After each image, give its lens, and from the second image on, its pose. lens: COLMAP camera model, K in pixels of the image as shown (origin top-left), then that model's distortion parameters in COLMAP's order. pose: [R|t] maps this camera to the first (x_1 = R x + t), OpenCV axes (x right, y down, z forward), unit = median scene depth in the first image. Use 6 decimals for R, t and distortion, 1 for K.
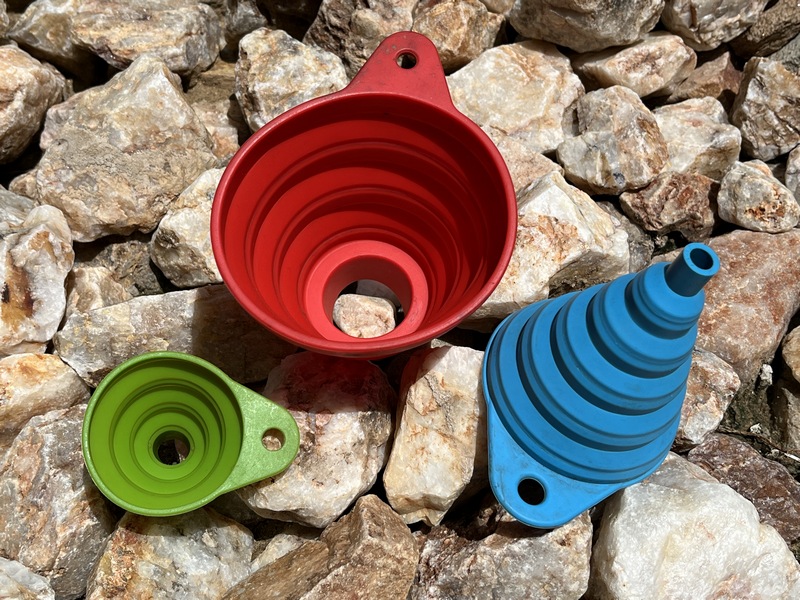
lens RADIAL K [[1056.8, 0, 400.0], [0, 1056.8, 300.0], [0, 0, 1]] dist [0.105856, -0.370413]
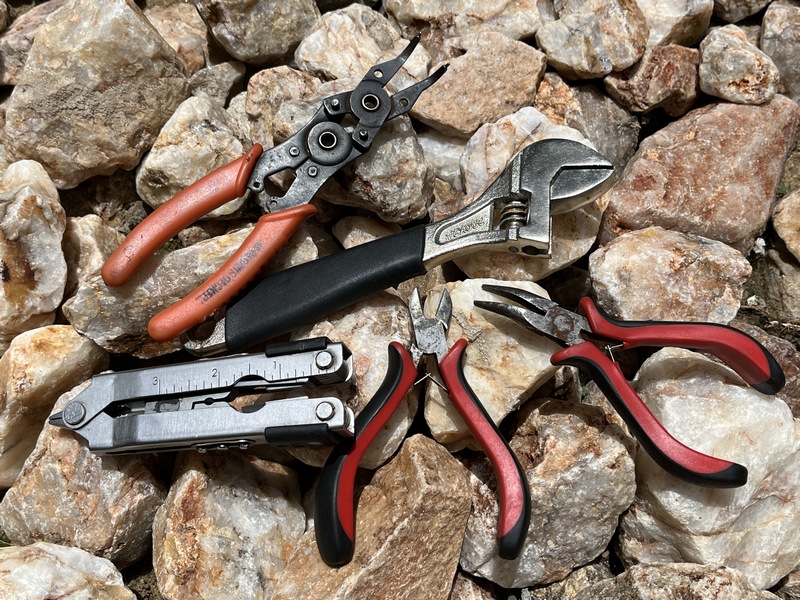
lens RADIAL K [[935.7, 0, 400.0], [0, 935.7, 300.0], [0, 0, 1]] dist [0.075798, -0.219522]
pose [[0.989872, -0.120329, 0.075328, -0.078571], [0.101601, 0.971077, 0.216073, -0.113881], [-0.099149, -0.206231, 0.973467, 0.126810]]
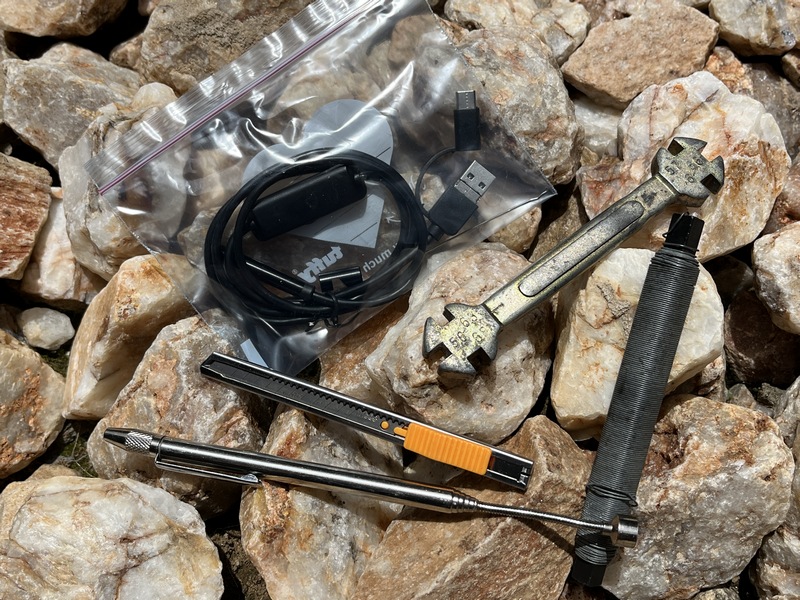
lens RADIAL K [[898.1, 0, 400.1], [0, 898.1, 303.8], [0, 0, 1]] dist [0.003919, -0.001702]
pose [[0.999434, -0.009151, -0.032371, -0.100146], [0.015542, 0.979040, 0.203073, -0.056344], [0.029834, -0.203461, 0.978628, 0.217951]]
